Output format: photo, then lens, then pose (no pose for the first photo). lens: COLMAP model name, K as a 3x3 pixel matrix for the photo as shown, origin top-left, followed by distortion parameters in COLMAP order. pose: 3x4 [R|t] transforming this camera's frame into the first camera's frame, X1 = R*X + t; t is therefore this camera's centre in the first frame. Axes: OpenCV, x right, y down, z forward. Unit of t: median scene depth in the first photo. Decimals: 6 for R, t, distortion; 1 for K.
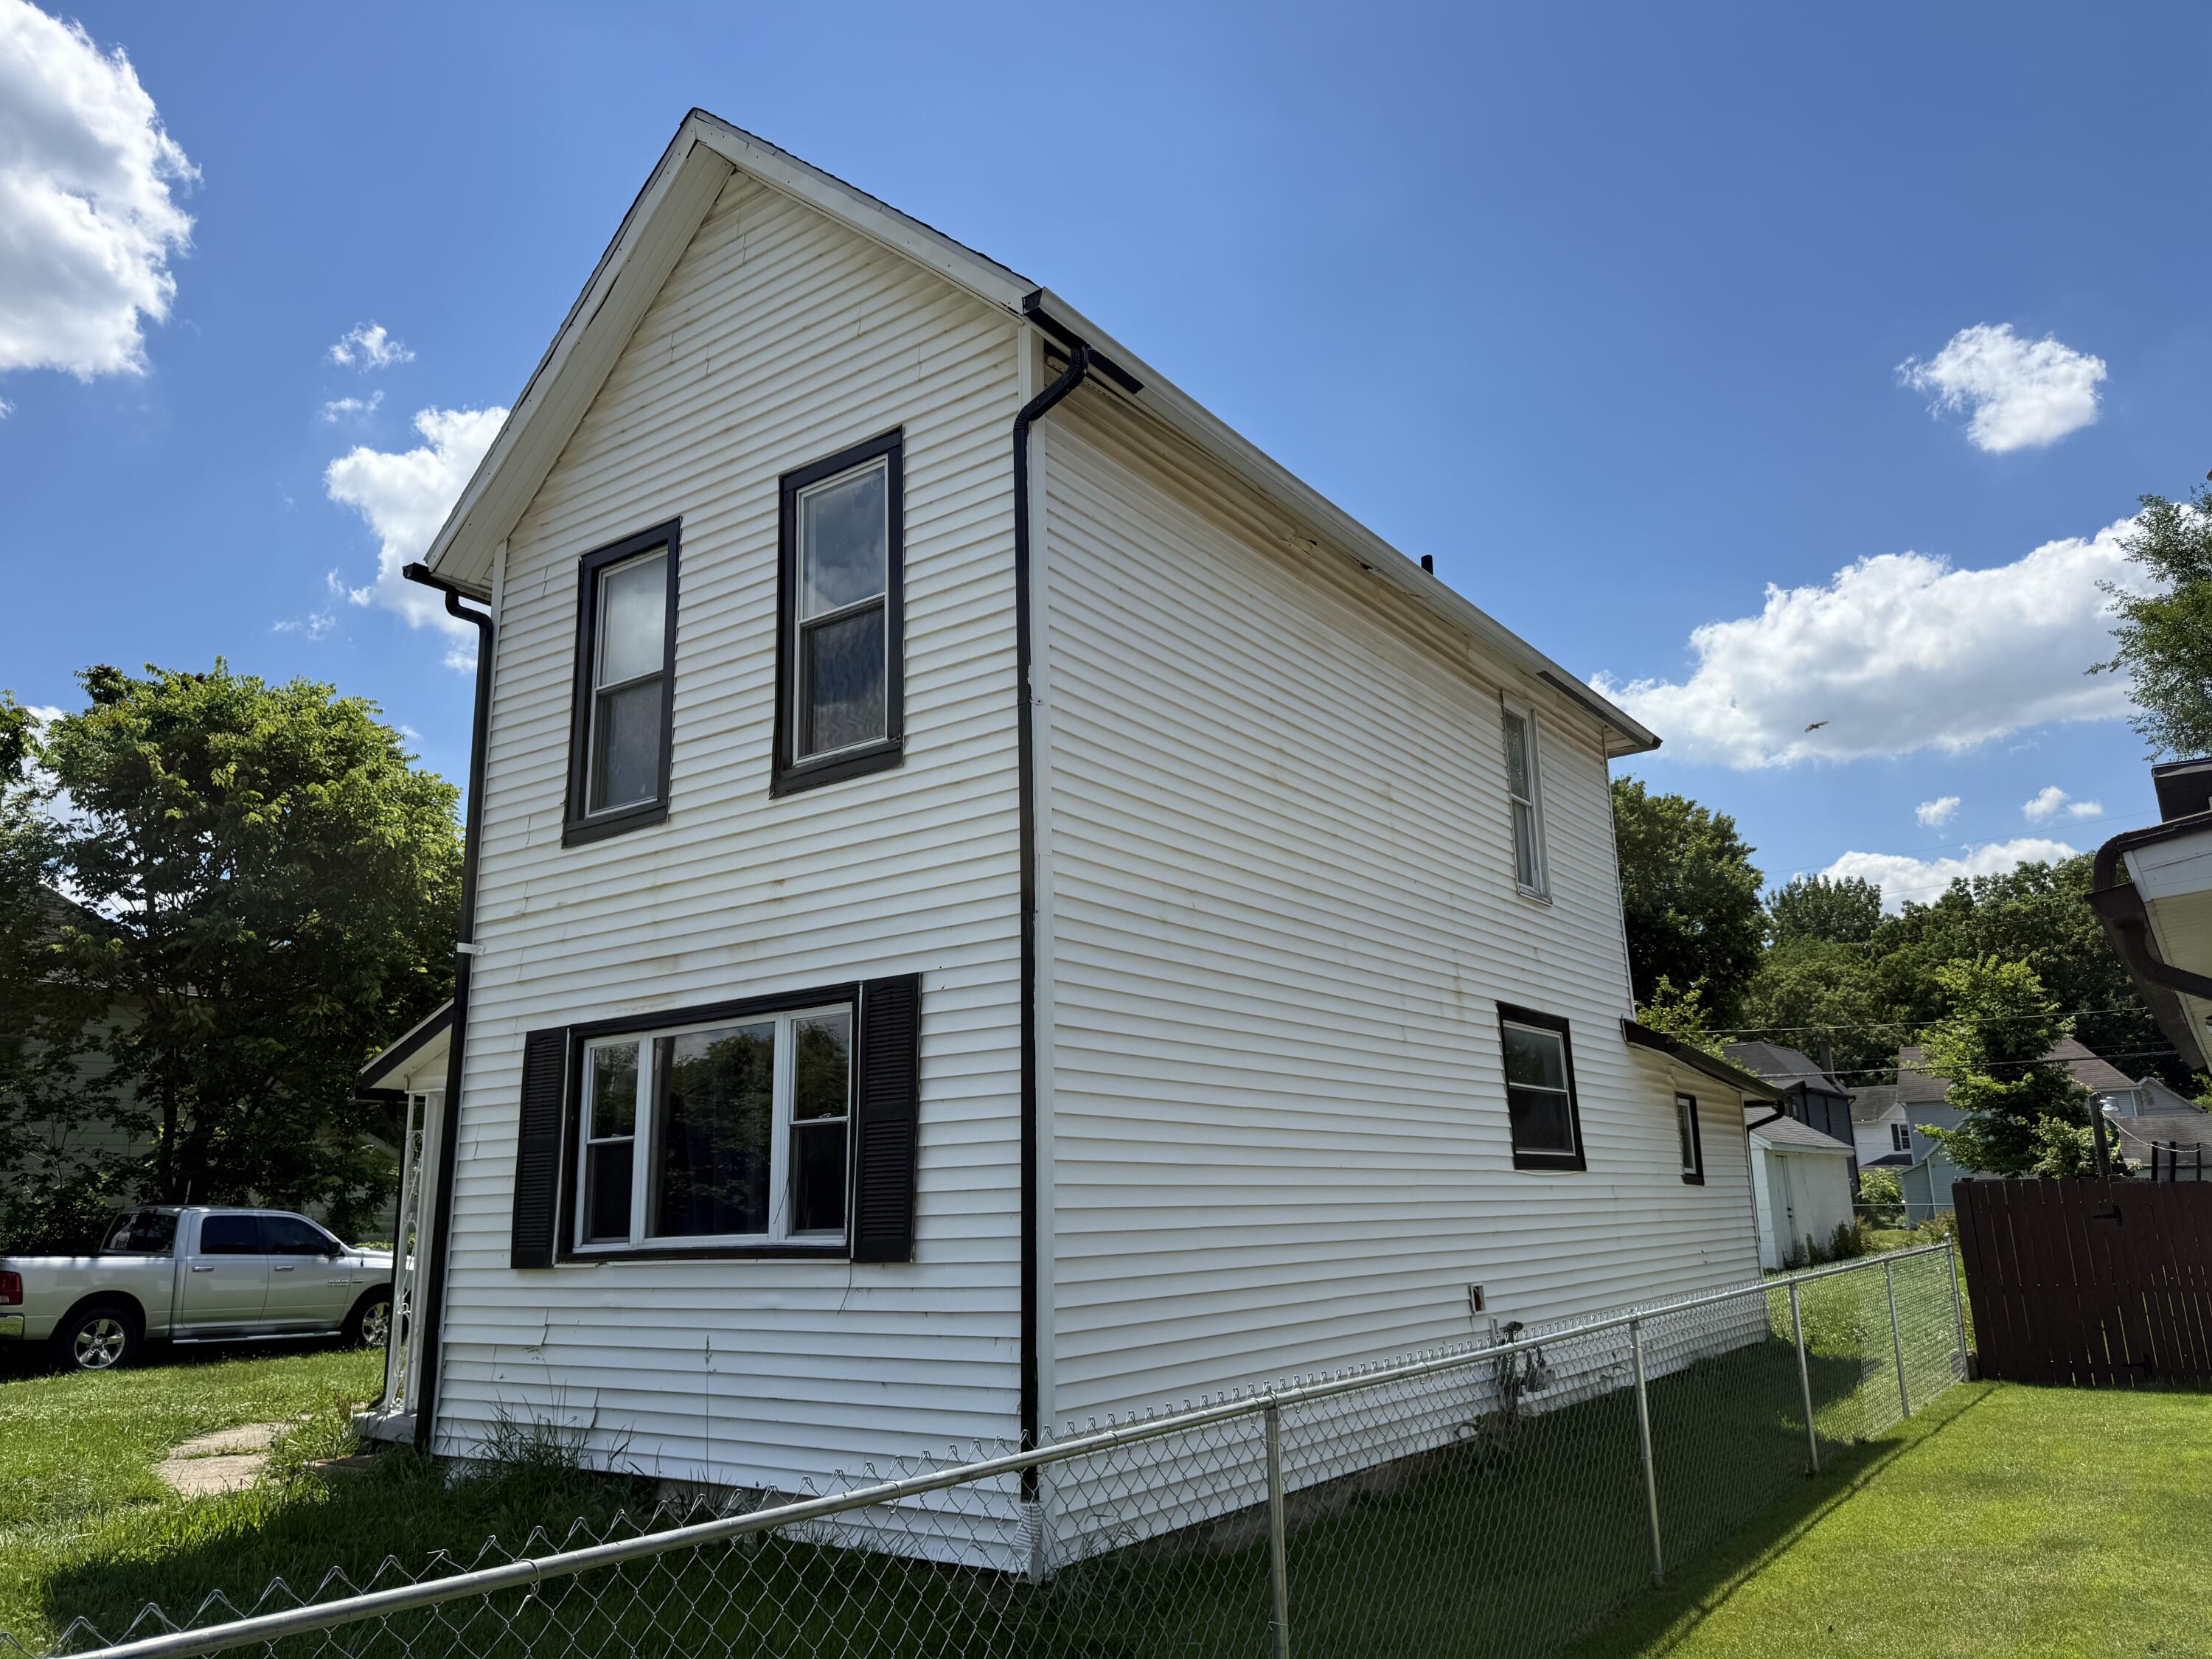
lens RADIAL K [[1558.6, 0, 1106.0], [0, 1558.6, 829.5], [0, 0, 1]] dist [0.136950, -0.333285]
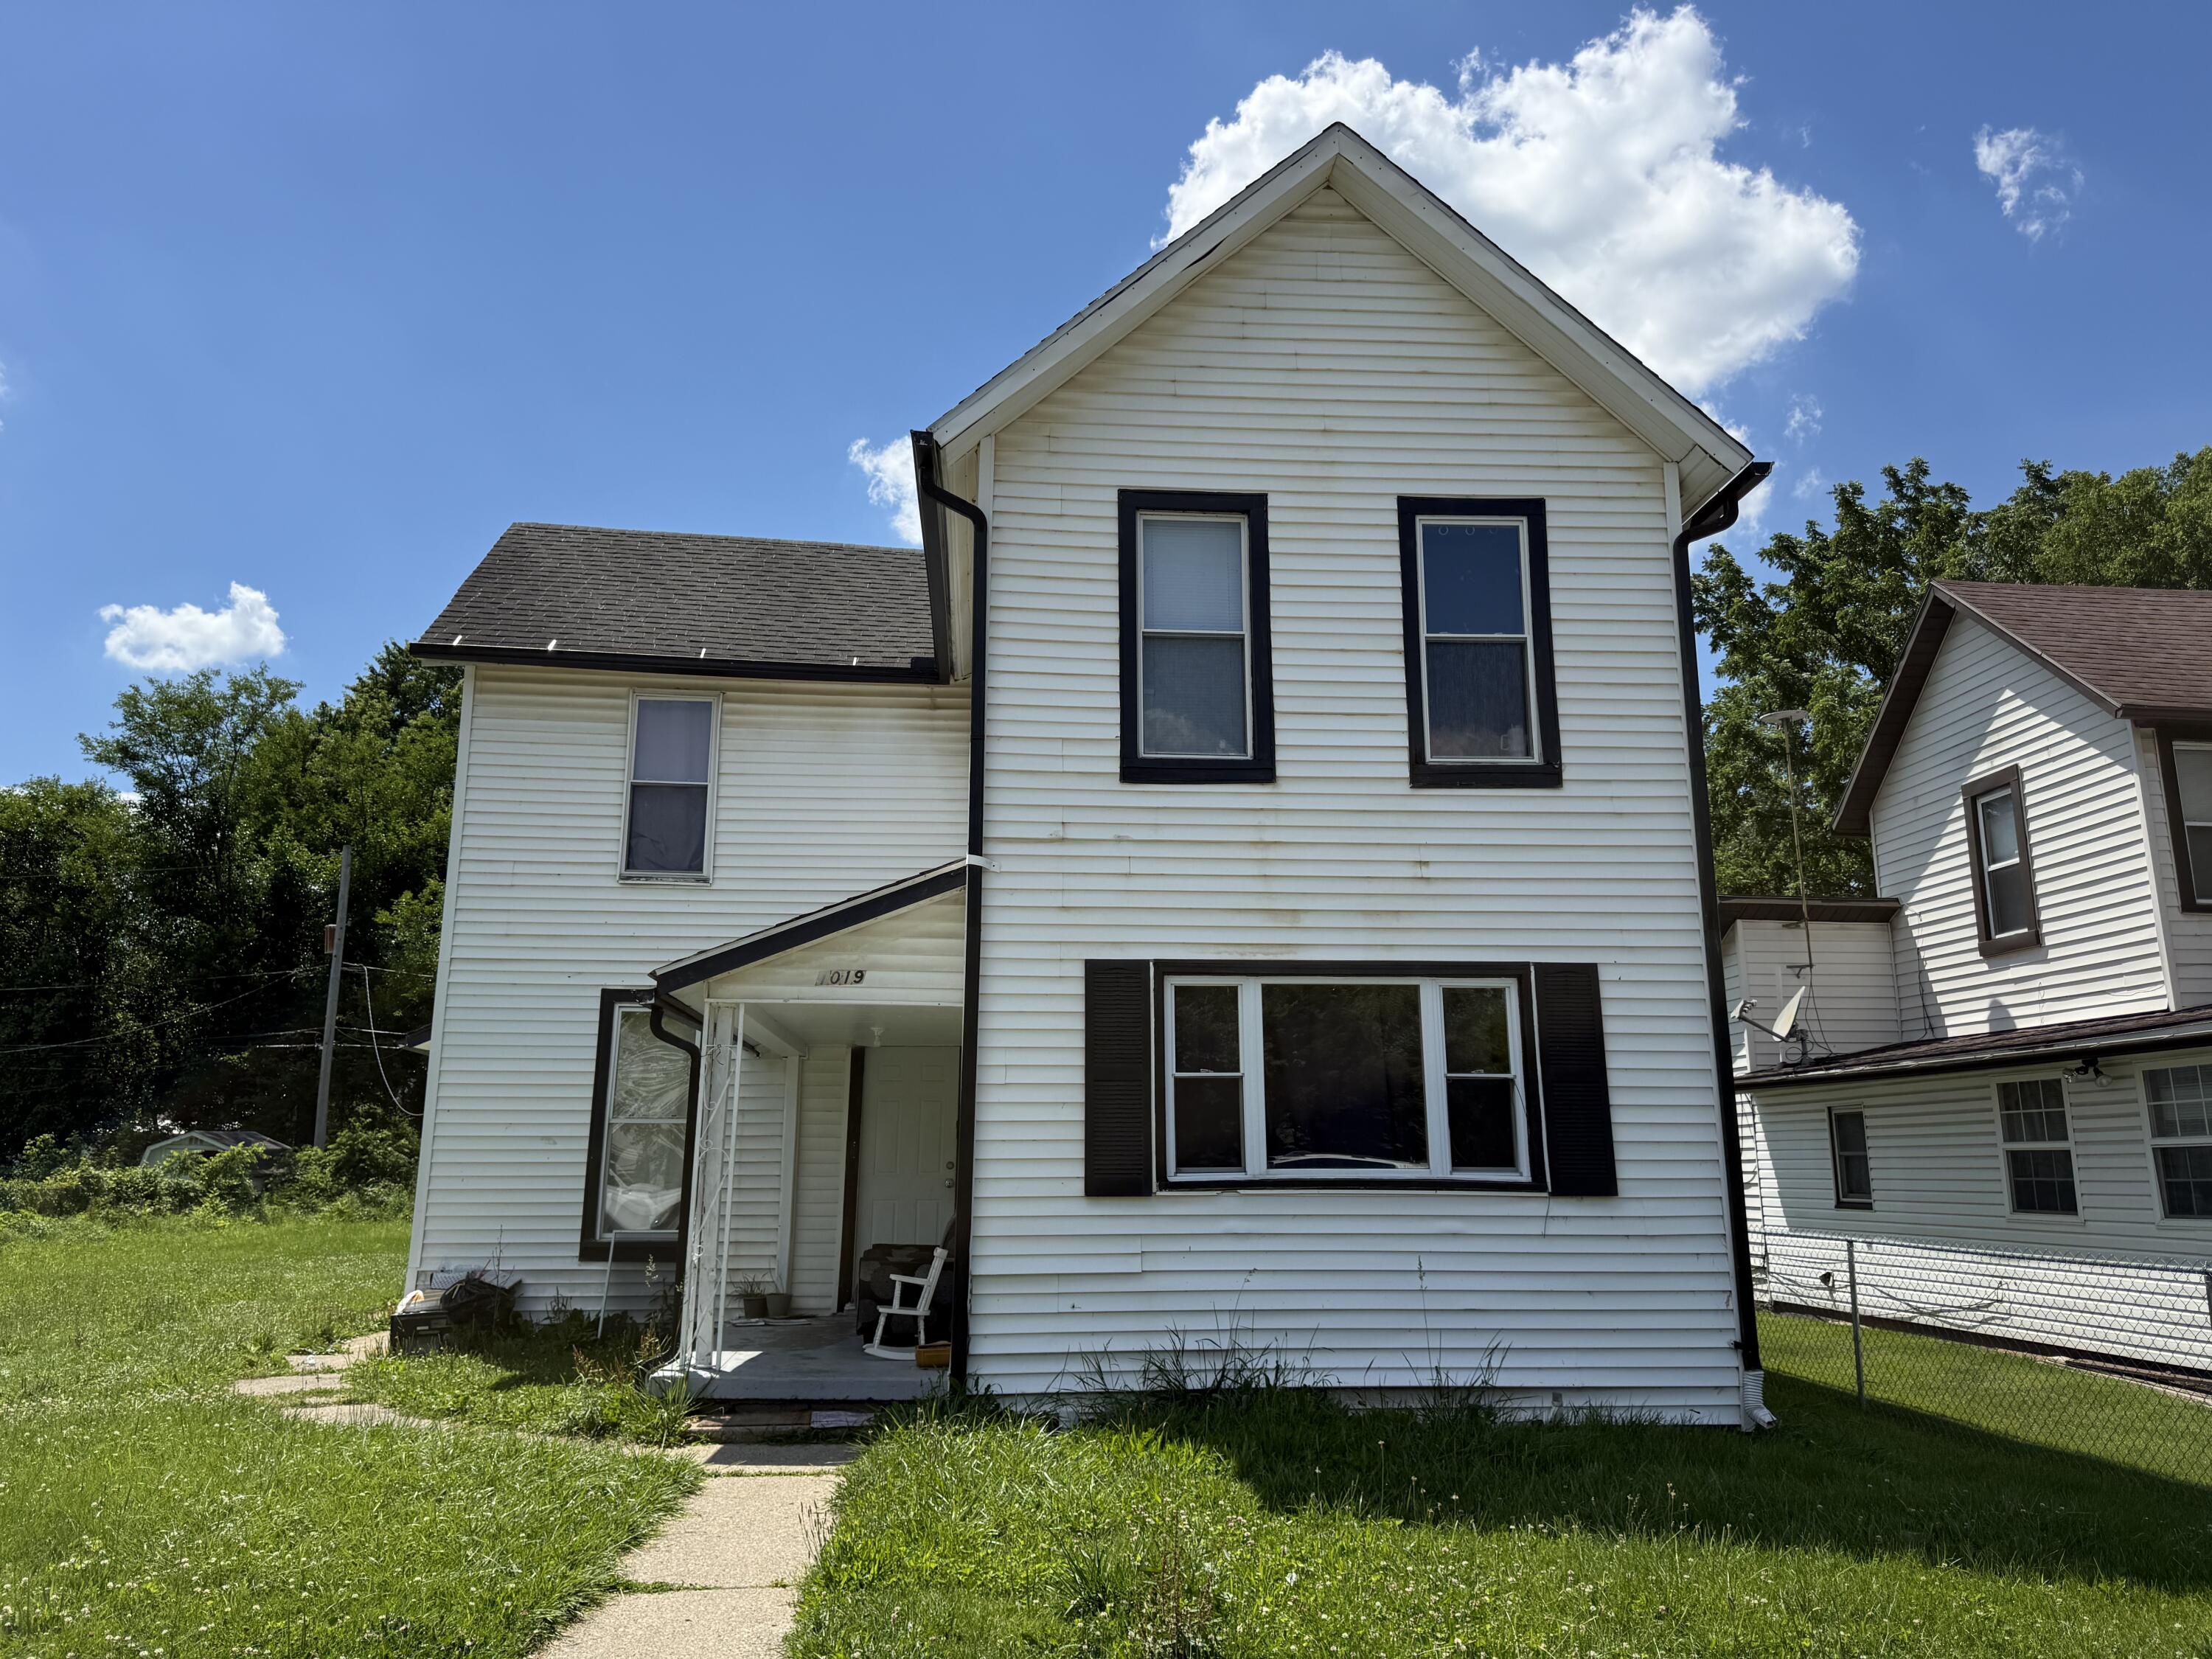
lens RADIAL K [[1575.5, 0, 1106.0], [0, 1575.5, 829.5], [0, 0, 1]] dist [0.099313, -0.138579]
pose [[0.768671, 0.161002, 0.619050, -1.072978], [-0.170546, 0.984356, -0.044244, 0.097269], [-0.616489, -0.071567, 0.784104, 0.239680]]
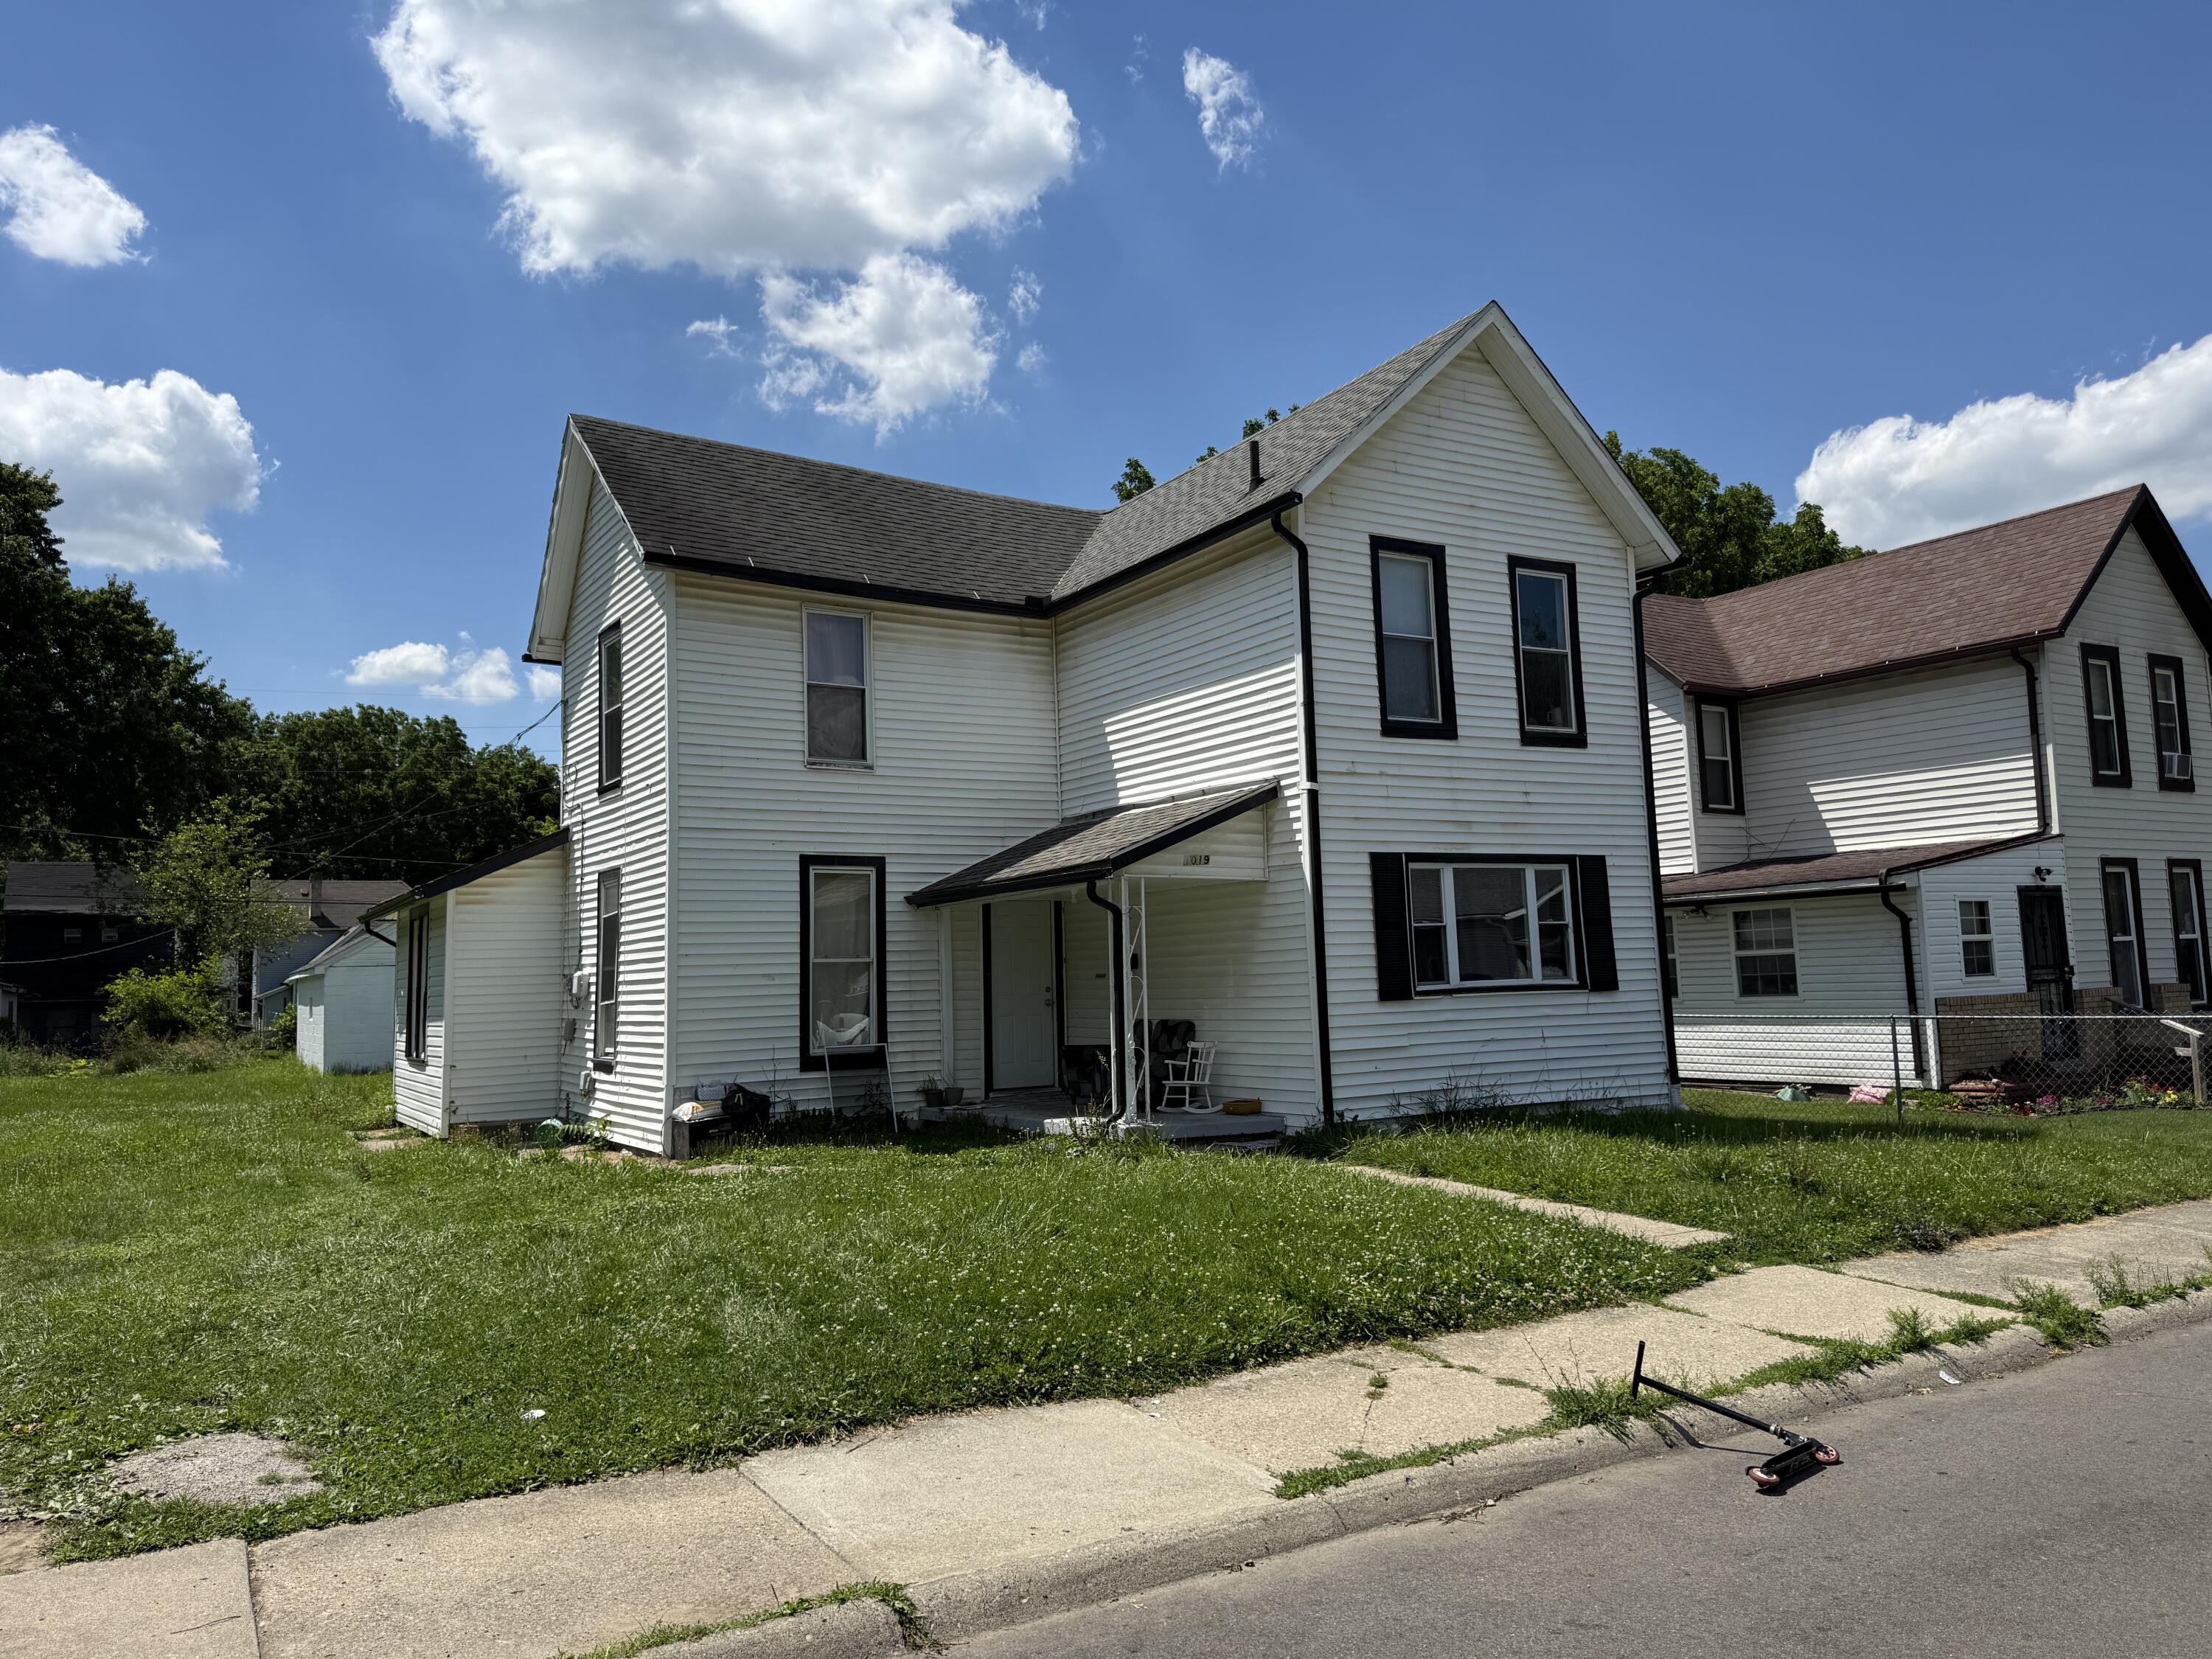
lens RADIAL K [[1575.5, 0, 1106.0], [0, 1575.5, 829.5], [0, 0, 1]] dist [0.099313, -0.138579]
pose [[0.398599, 0.102797, 0.911346, -2.042784], [-0.195177, 0.980444, -0.025225, 0.213237], [-0.896116, -0.167819, 0.410868, 0.656658]]
